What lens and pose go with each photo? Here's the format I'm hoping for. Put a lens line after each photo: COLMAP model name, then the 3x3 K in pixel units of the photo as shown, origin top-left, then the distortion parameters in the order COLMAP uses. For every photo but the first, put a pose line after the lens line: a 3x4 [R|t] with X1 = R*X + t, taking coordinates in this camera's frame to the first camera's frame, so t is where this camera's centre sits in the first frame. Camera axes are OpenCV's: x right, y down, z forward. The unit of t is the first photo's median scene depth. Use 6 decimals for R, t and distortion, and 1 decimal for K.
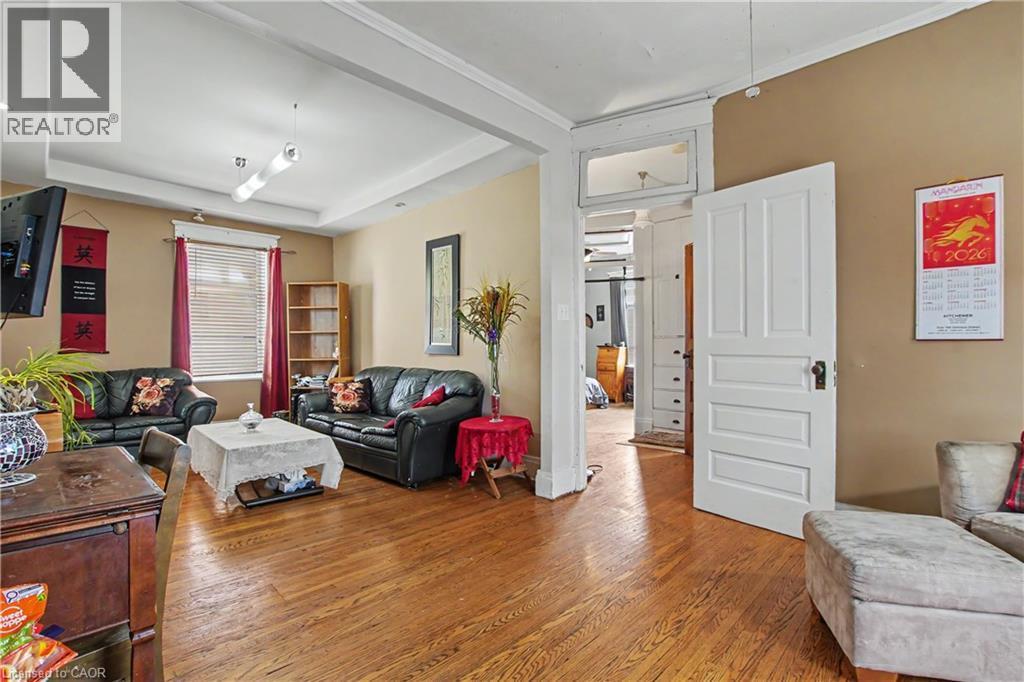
lens RADIAL K [[466.8, 0, 515.3], [0, 466.8, 345.8], [0, 0, 1]] dist [-0.029609, 0.000920]
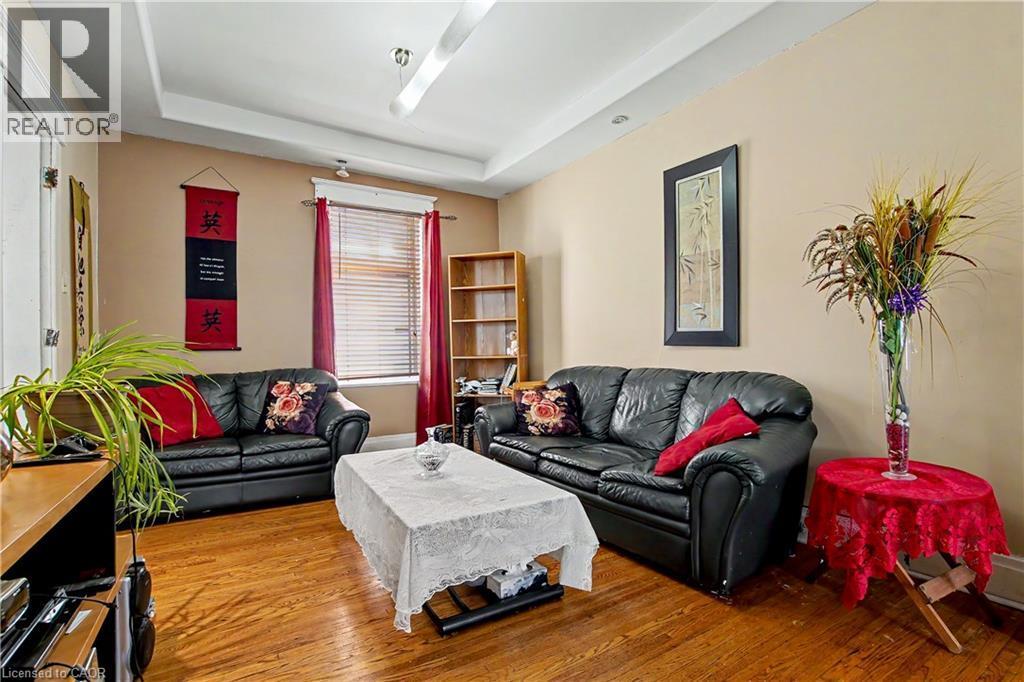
lens RADIAL K [[466.8, 0, 515.3], [0, 466.8, 345.8], [0, 0, 1]] dist [-0.029609, 0.000920]
pose [[0.972853, -0.012158, -0.231106, -0.258488], [0.011605, 0.999926, -0.003754, 0.017701], [0.231135, 0.000970, 0.972921, 0.348006]]
